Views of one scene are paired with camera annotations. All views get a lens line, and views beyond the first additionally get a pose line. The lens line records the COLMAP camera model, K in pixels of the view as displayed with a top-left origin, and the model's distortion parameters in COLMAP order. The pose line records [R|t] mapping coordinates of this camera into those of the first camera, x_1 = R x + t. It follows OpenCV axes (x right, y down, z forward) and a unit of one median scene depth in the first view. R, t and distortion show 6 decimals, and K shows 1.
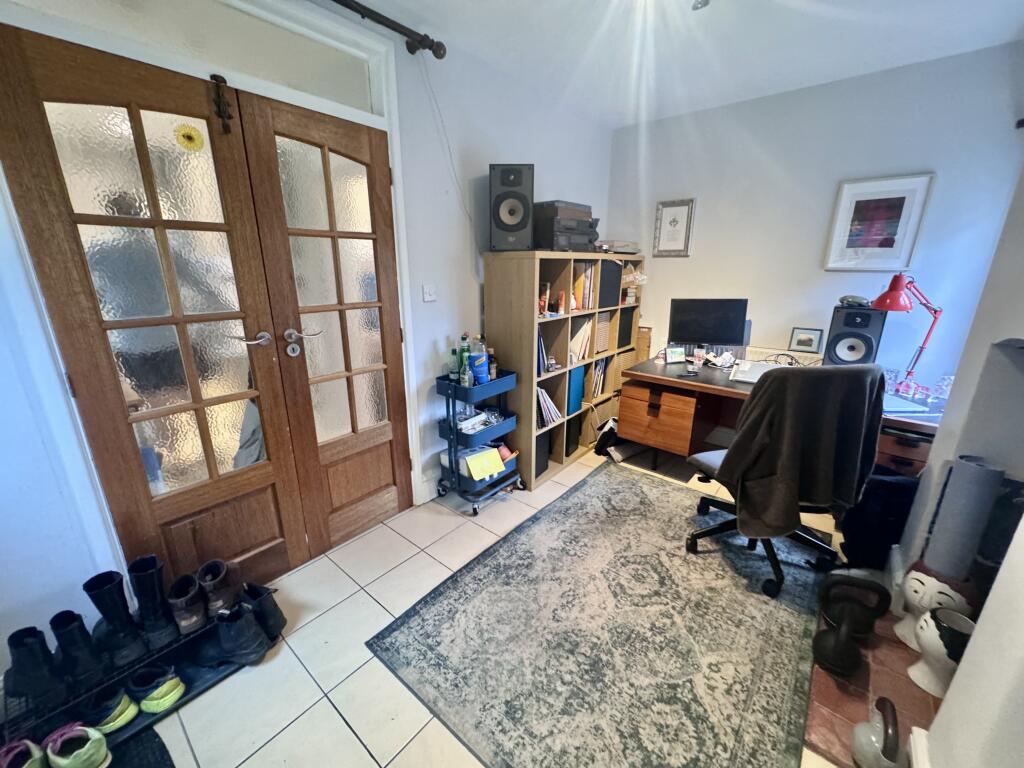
lens RADIAL K [[410.3, 0, 510.3], [0, 410.3, 383.7], [0, 0, 1]] dist [-0.002569, 0.000219]
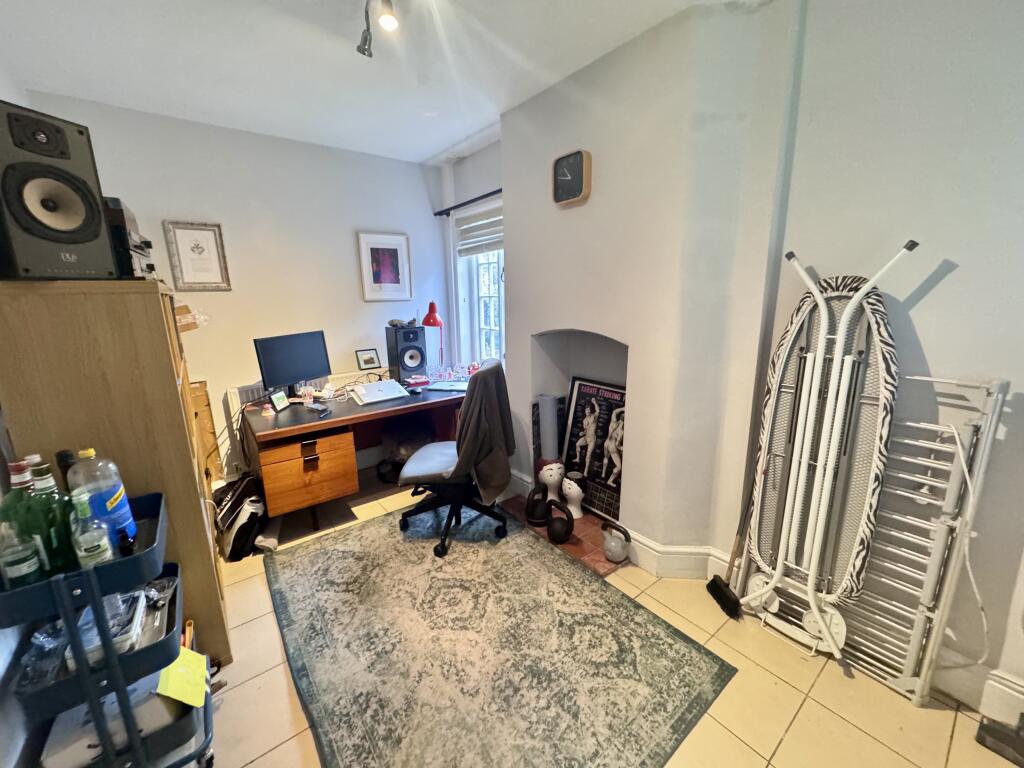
lens RADIAL K [[410.3, 0, 512.5], [0, 410.3, 384.1], [0, 0, 1]] dist [-0.002569, 0.000219]
pose [[0.199328, -0.218209, 0.955329, -0.512844], [0.291871, 0.943865, 0.154692, -0.148411], [-0.935457, 0.247999, 0.251827, 0.486049]]
